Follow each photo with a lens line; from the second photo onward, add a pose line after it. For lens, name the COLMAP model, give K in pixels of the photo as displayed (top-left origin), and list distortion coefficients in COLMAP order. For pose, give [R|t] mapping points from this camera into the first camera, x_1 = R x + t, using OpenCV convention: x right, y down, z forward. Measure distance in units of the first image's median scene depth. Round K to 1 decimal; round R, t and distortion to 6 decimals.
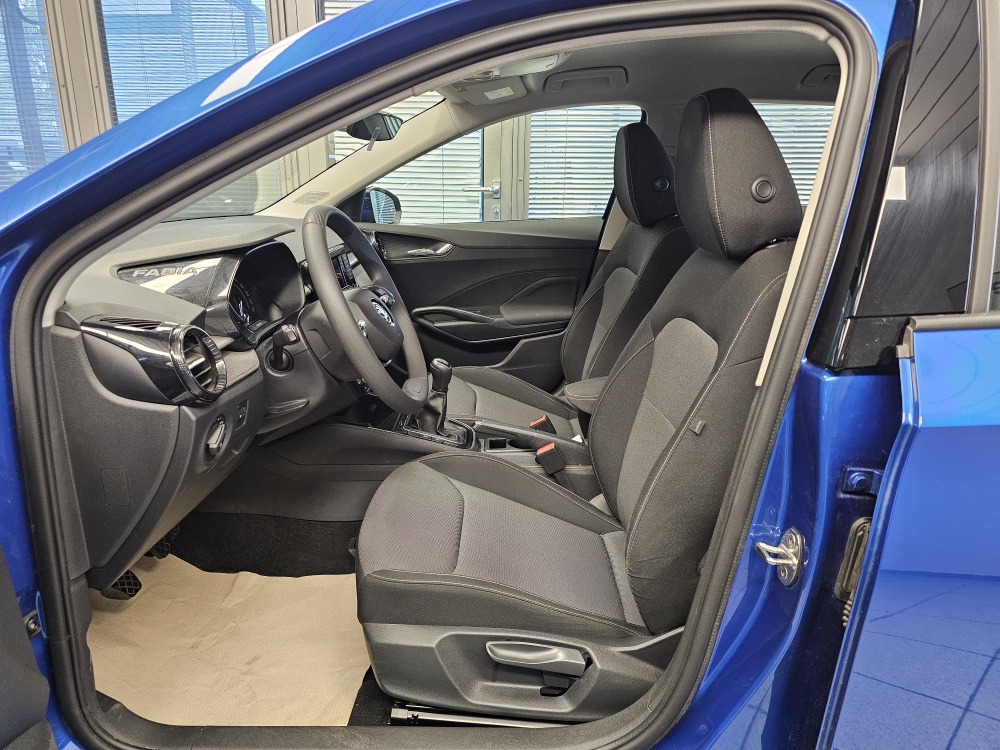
lens RADIAL K [[667.0, 0, 496.0], [0, 667.0, 373.3], [0, 0, 1]] dist [0.059740, -0.064695]
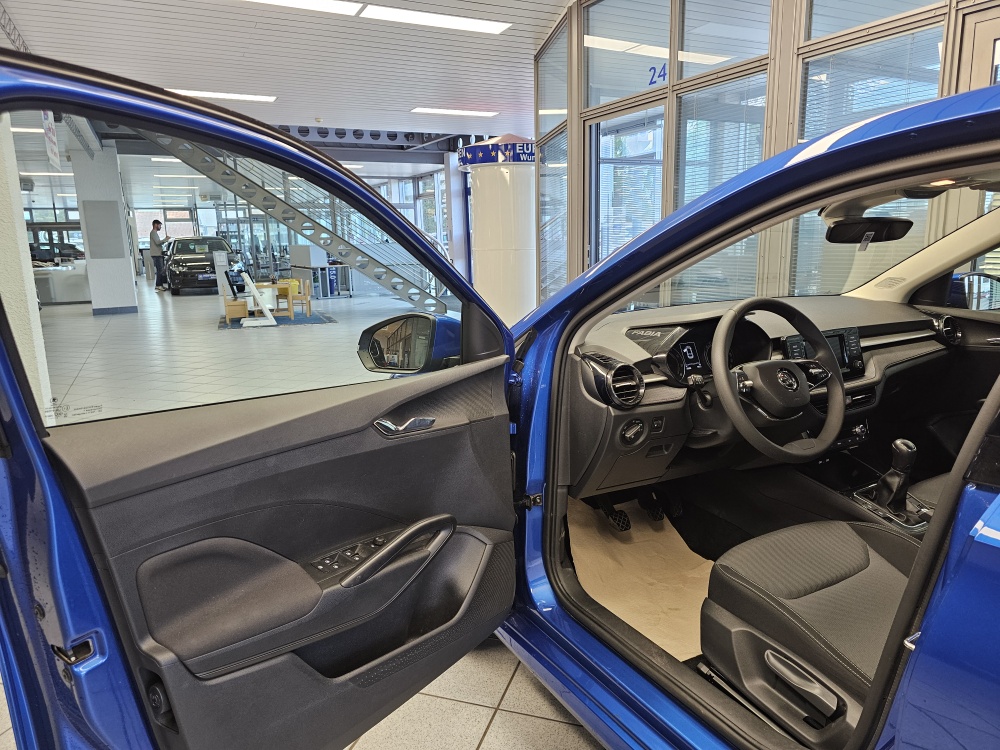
lens RADIAL K [[667.0, 0, 496.0], [0, 667.0, 373.3], [0, 0, 1]] dist [0.059740, -0.064695]
pose [[0.497829, 0.150844, -0.854057, 0.723897], [-0.226390, 0.973218, 0.039927, -0.031986], [0.837206, 0.173473, 0.518645, -0.156540]]
